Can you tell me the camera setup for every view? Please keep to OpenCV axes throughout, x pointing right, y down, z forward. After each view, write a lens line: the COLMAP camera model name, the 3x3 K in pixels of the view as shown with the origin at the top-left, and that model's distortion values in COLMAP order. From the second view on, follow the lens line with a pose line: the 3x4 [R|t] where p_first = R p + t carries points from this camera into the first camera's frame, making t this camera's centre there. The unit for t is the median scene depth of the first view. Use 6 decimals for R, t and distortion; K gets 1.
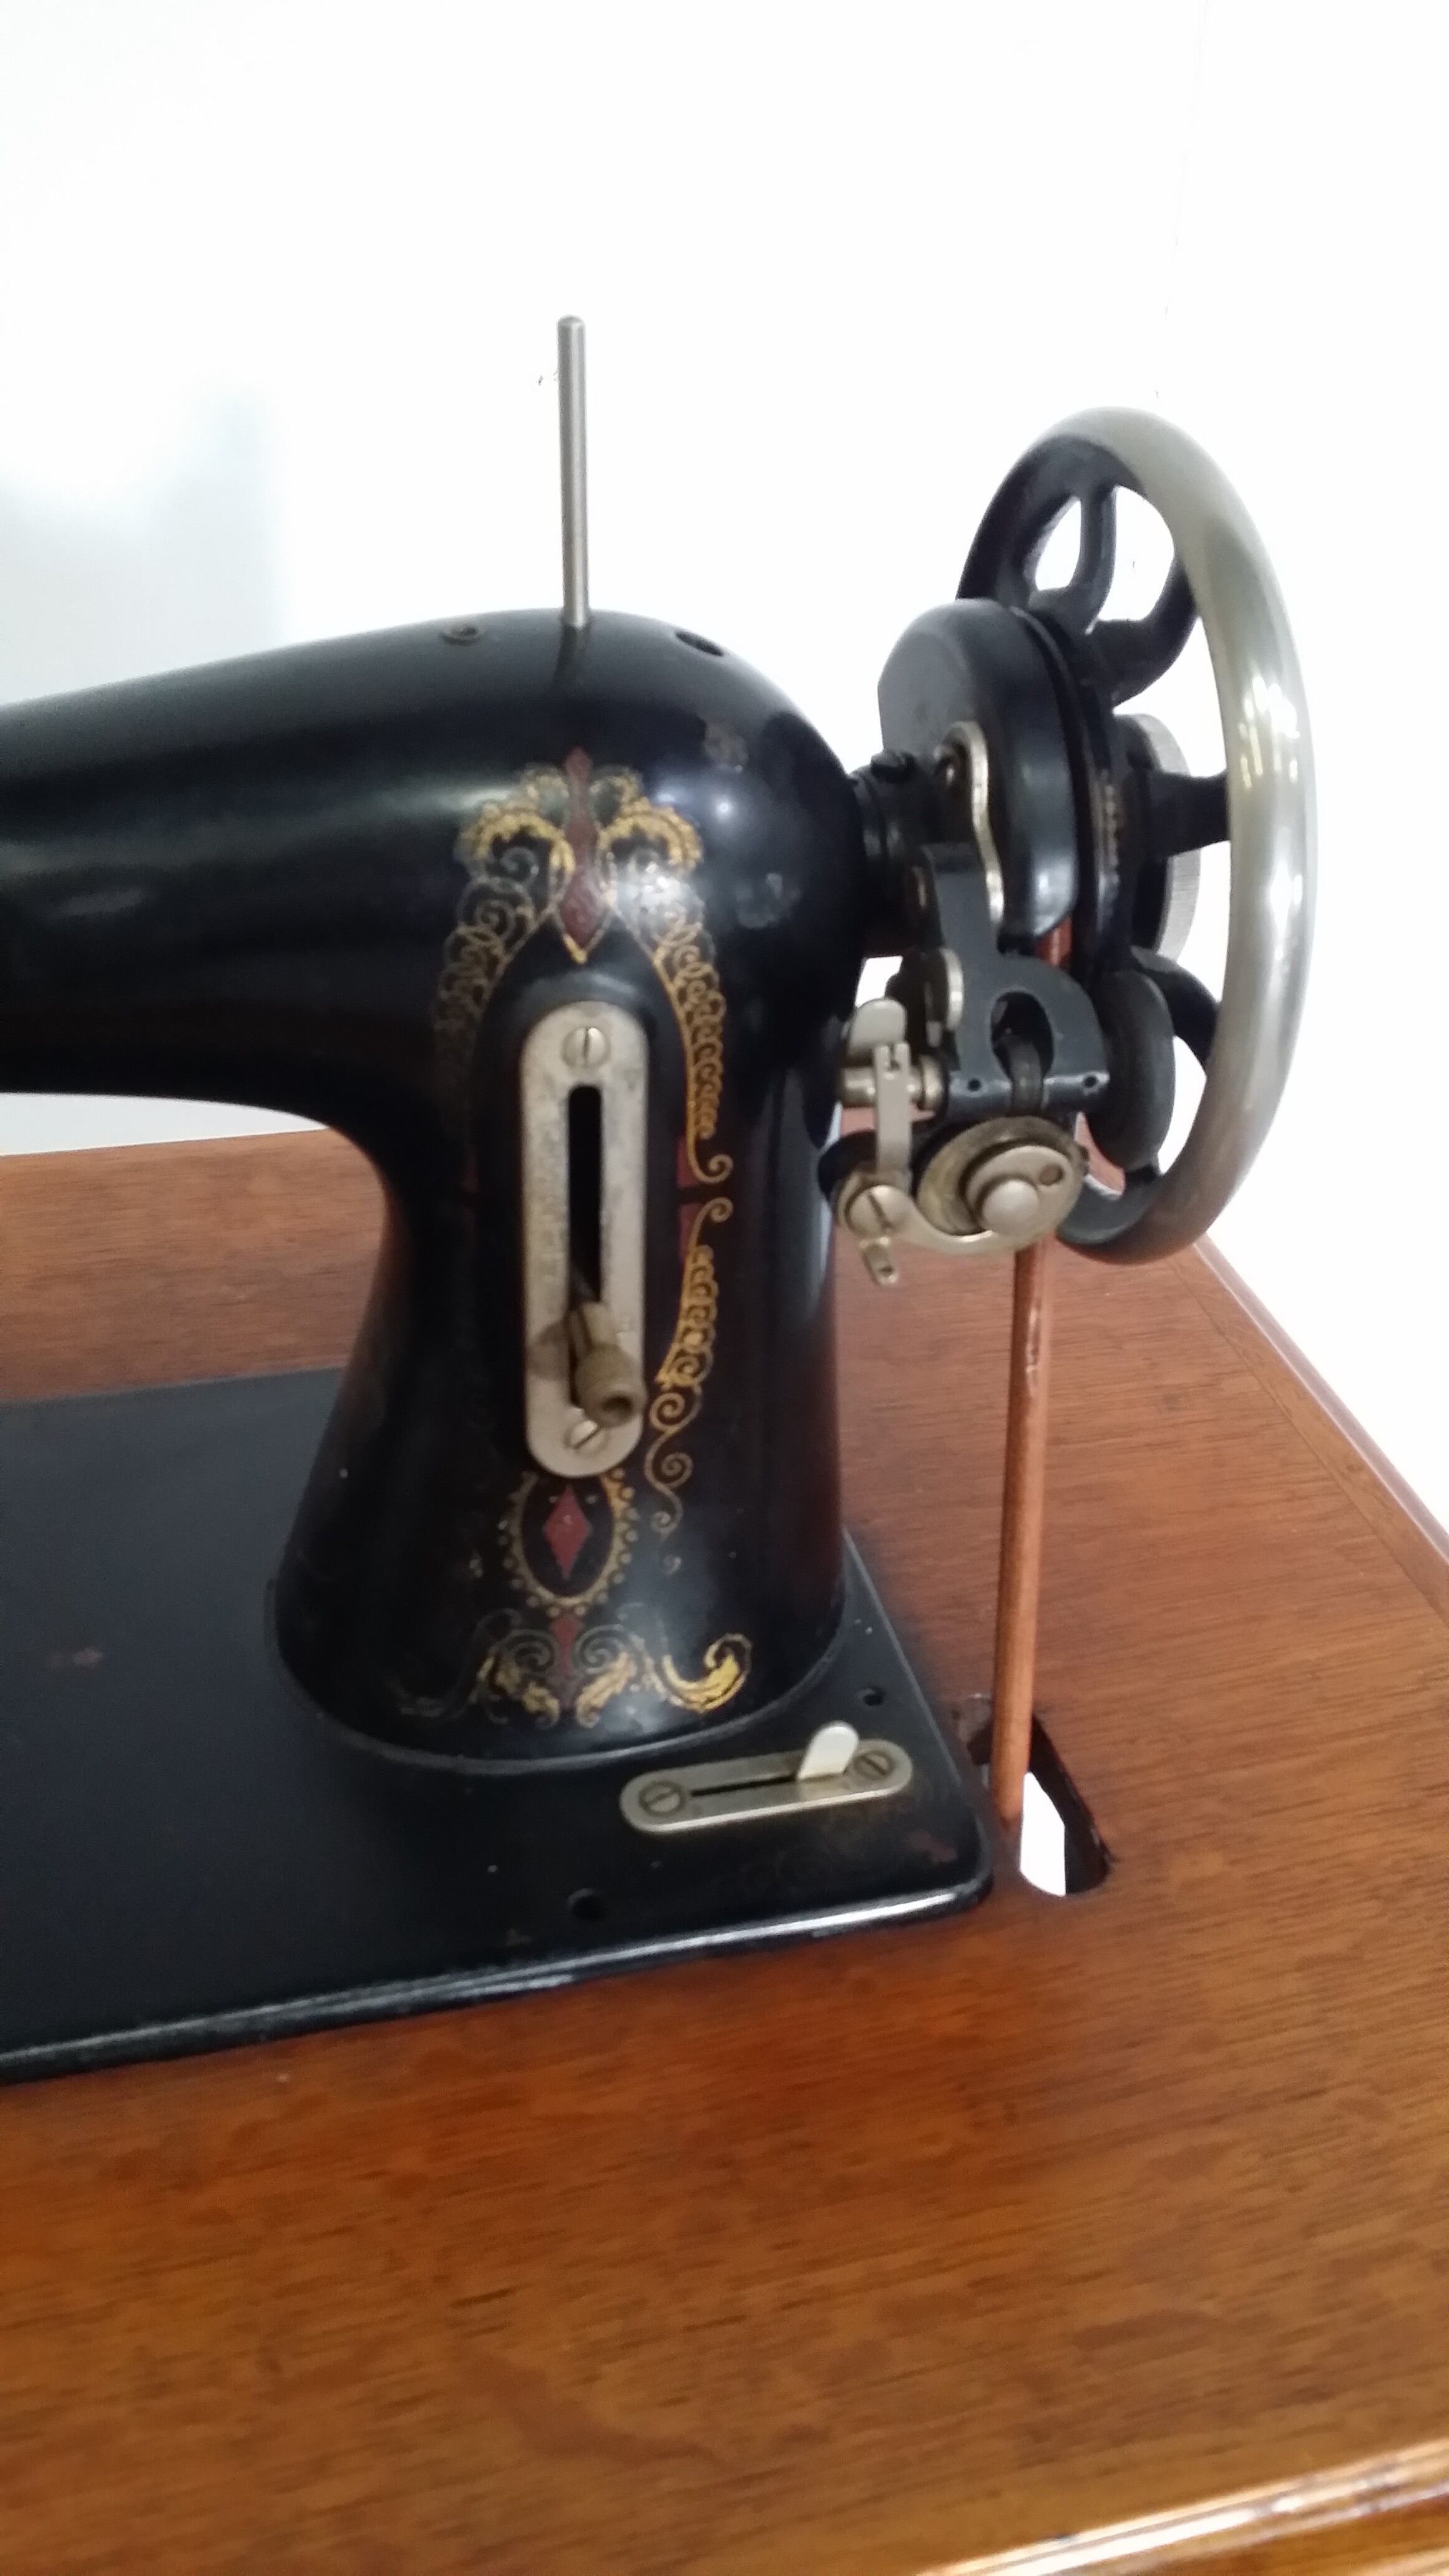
lens RADIAL K [[2297.4, 0, 766.9], [0, 2297.4, 1276.8], [0, 0, 1]] dist [0.084692, -0.195453]
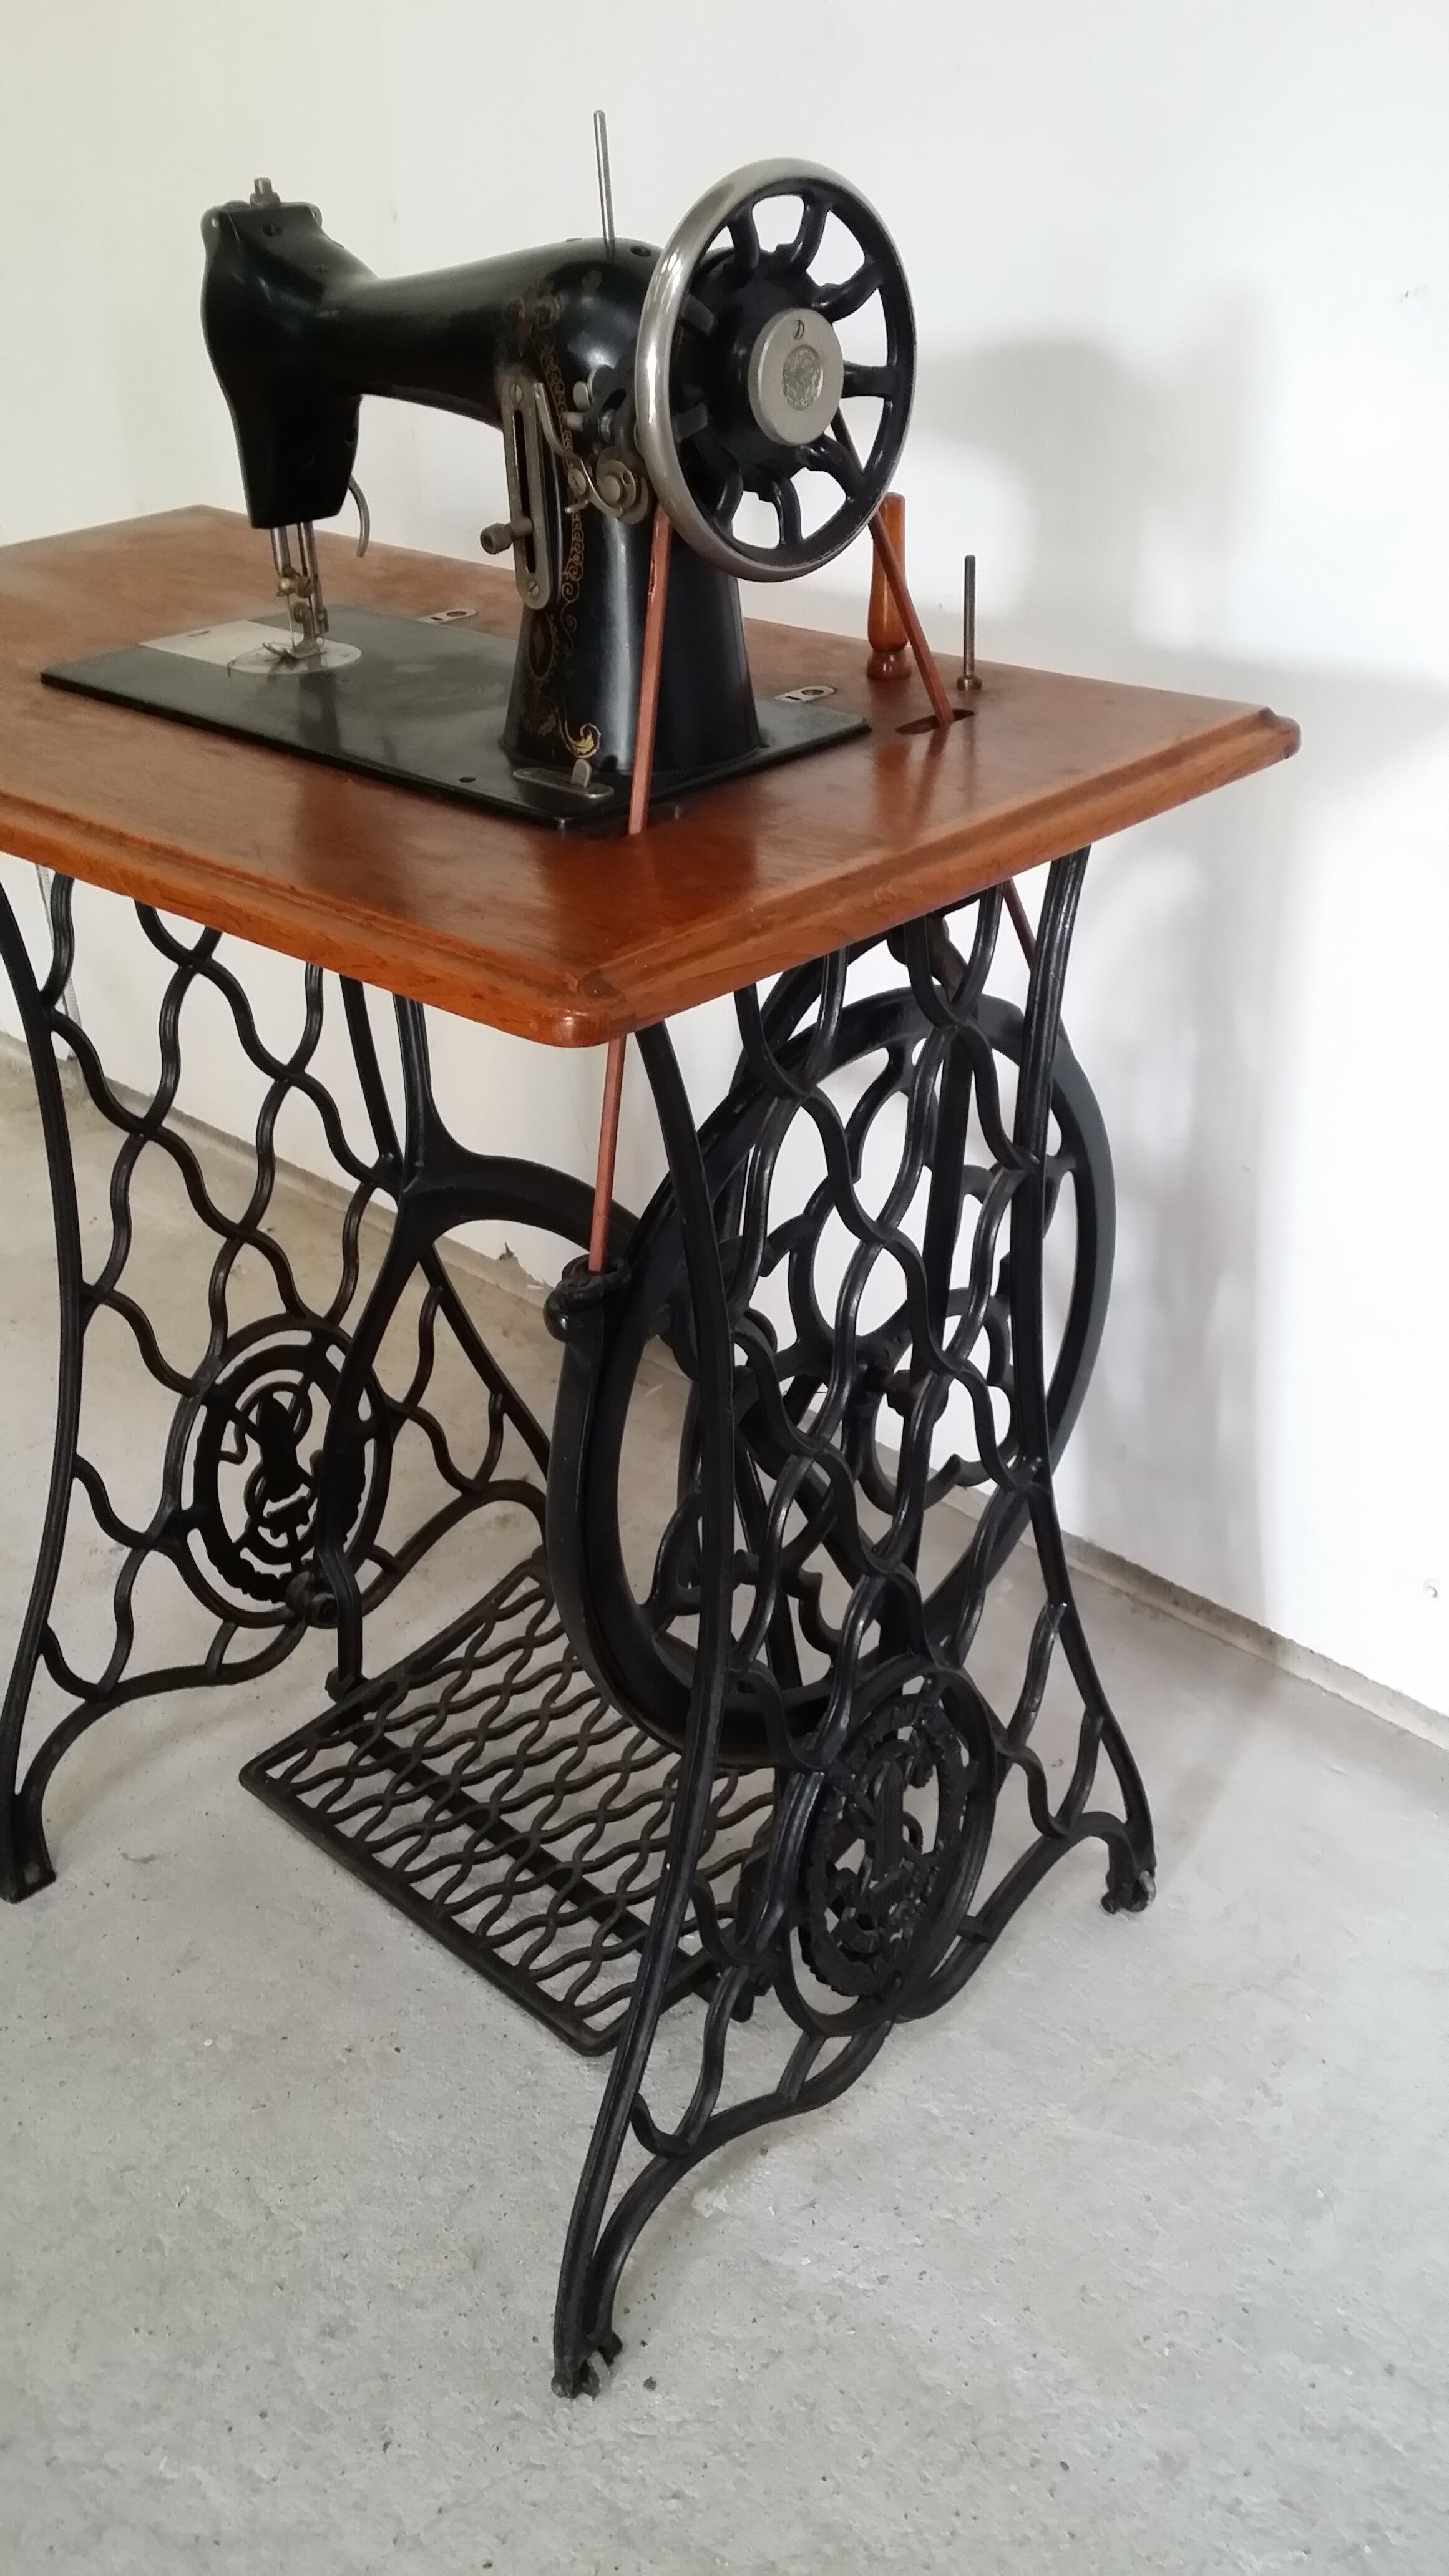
lens RADIAL K [[2293.4, 0, 781.9], [0, 2293.4, 1294.4], [0, 0, 1]] dist [0.075474, -0.178944]
pose [[0.528398, 0.358308, -0.769682, 2.219767], [-0.405927, 0.902864, 0.141633, 0.295117], [0.745666, 0.237596, 0.622519, -0.122392]]
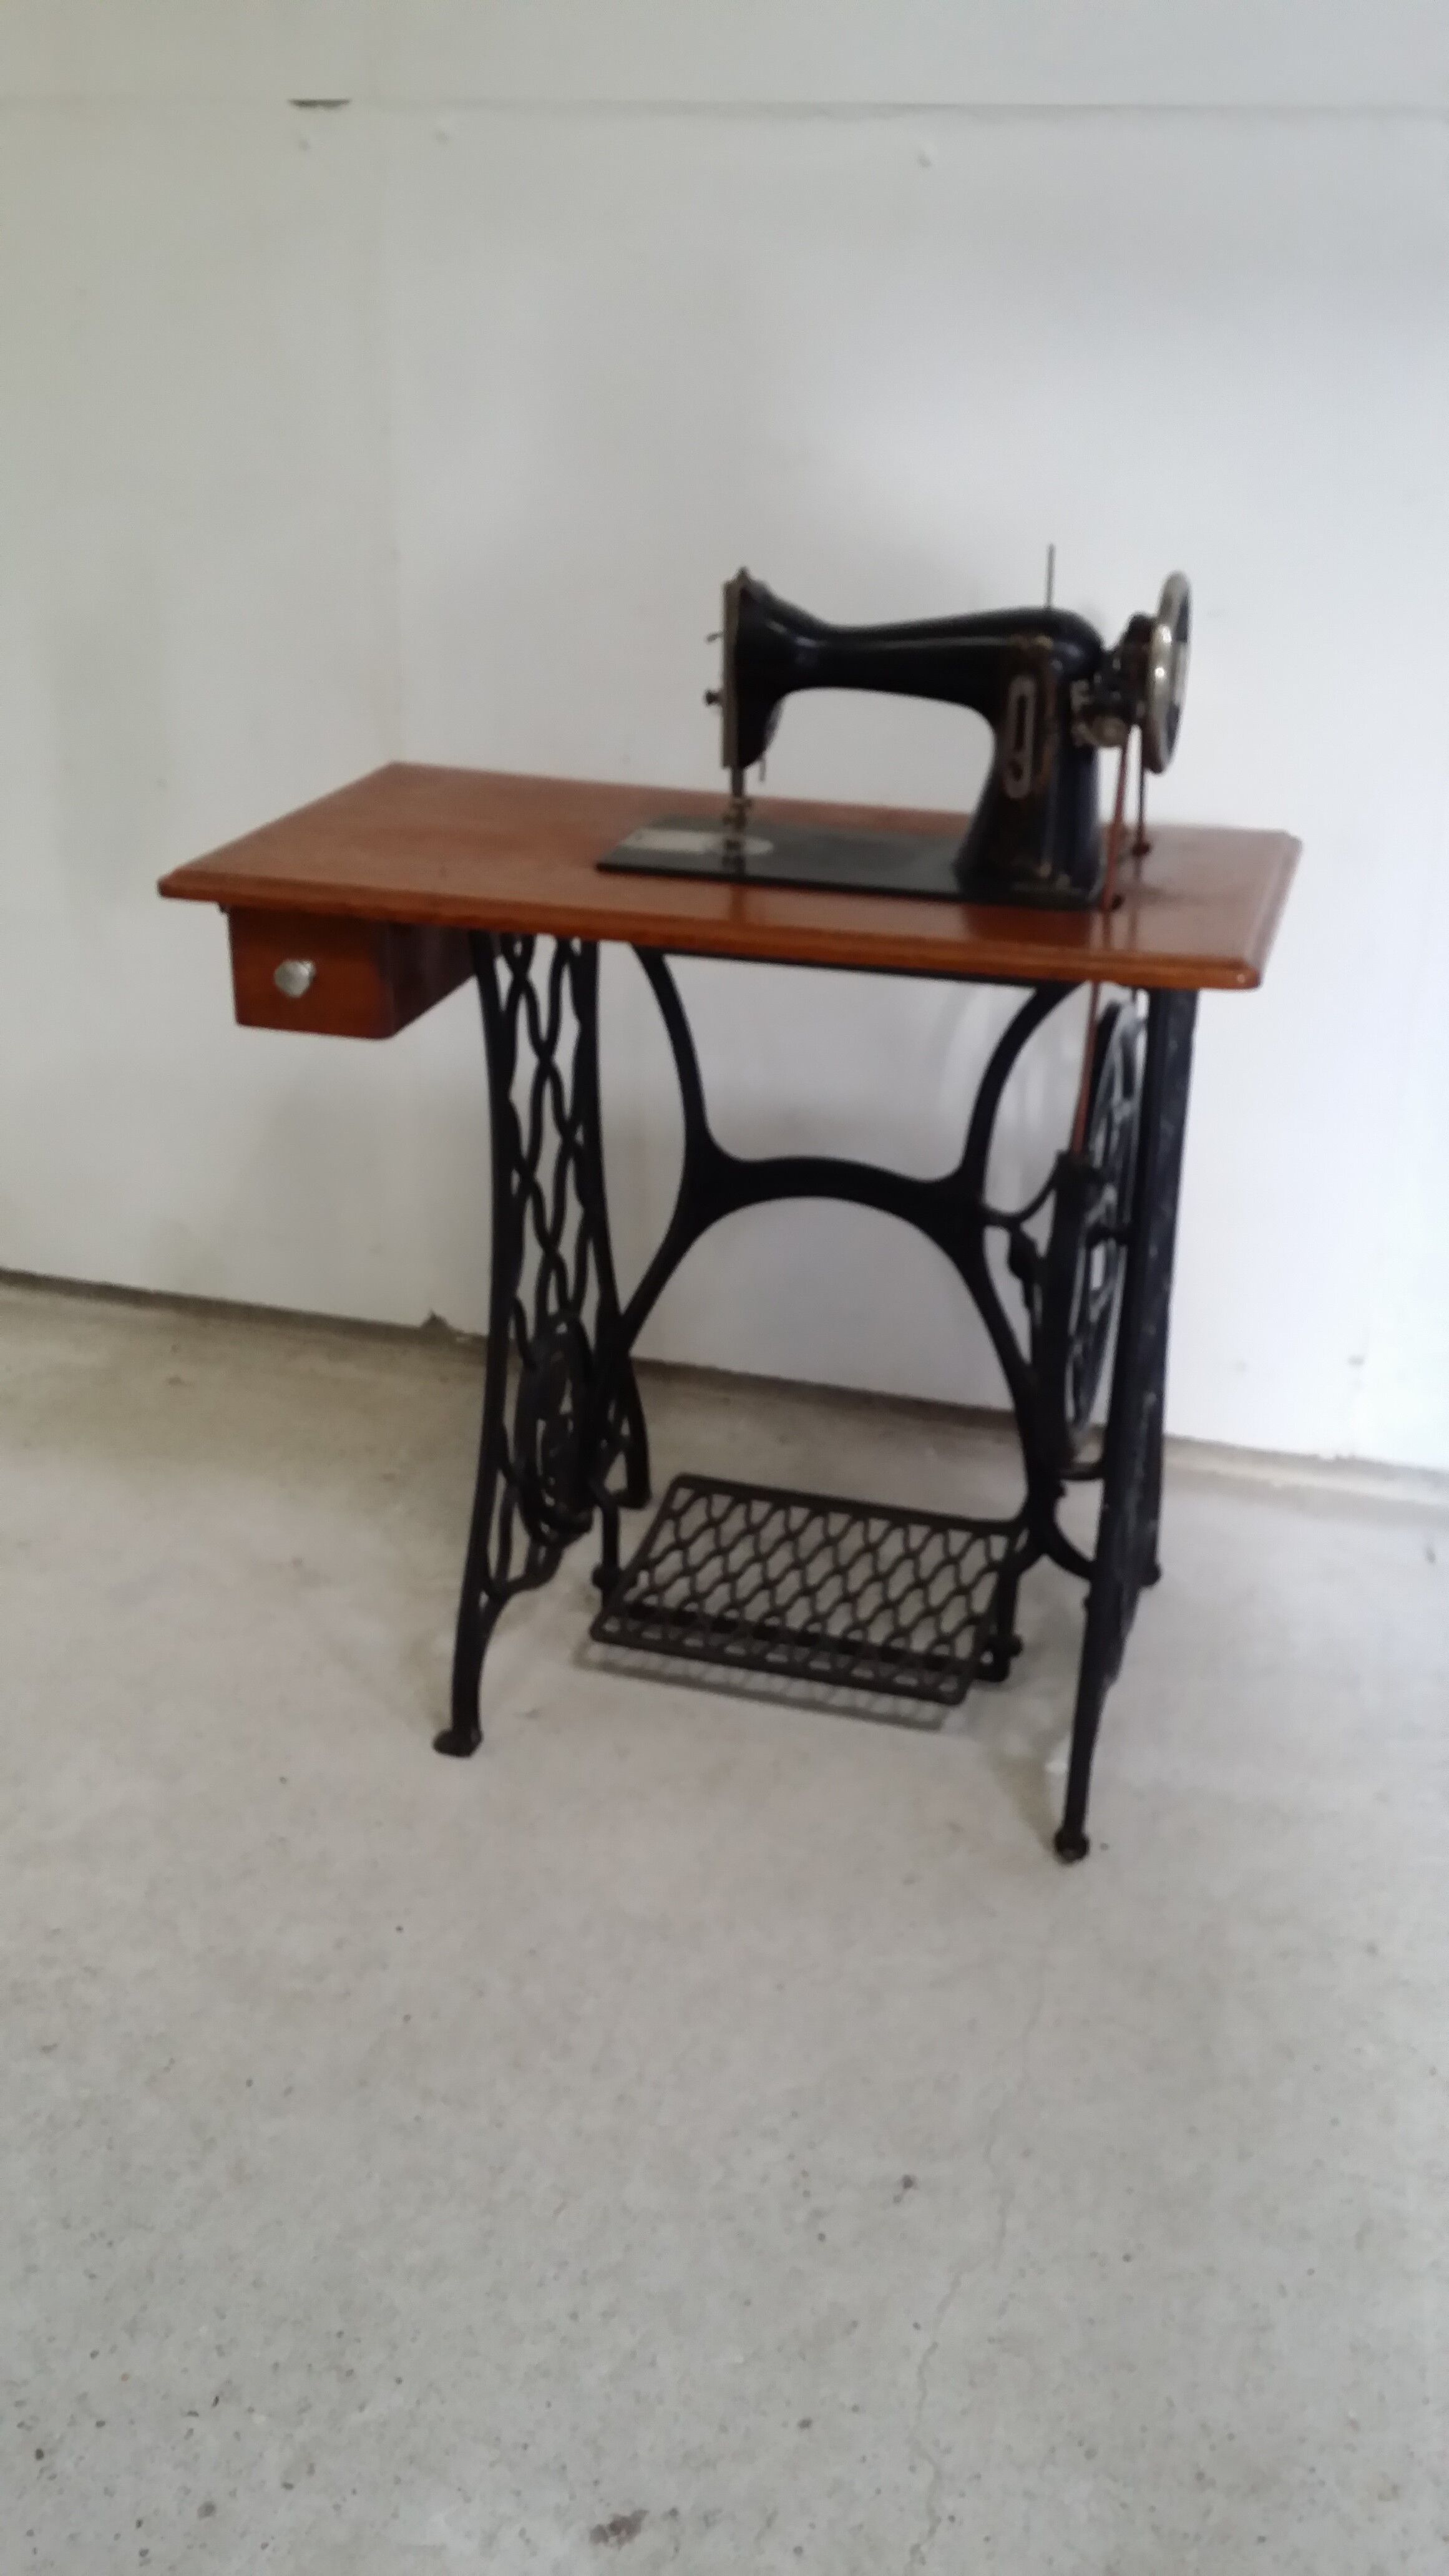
lens RADIAL K [[2297.4, 0, 766.9], [0, 2297.4, 1276.8], [0, 0, 1]] dist [0.084692, -0.195453]
pose [[0.861212, 0.175118, -0.477124, 1.842932], [-0.252364, 0.962203, -0.102364, 1.596628], [0.441164, 0.208566, 0.872854, -2.976650]]
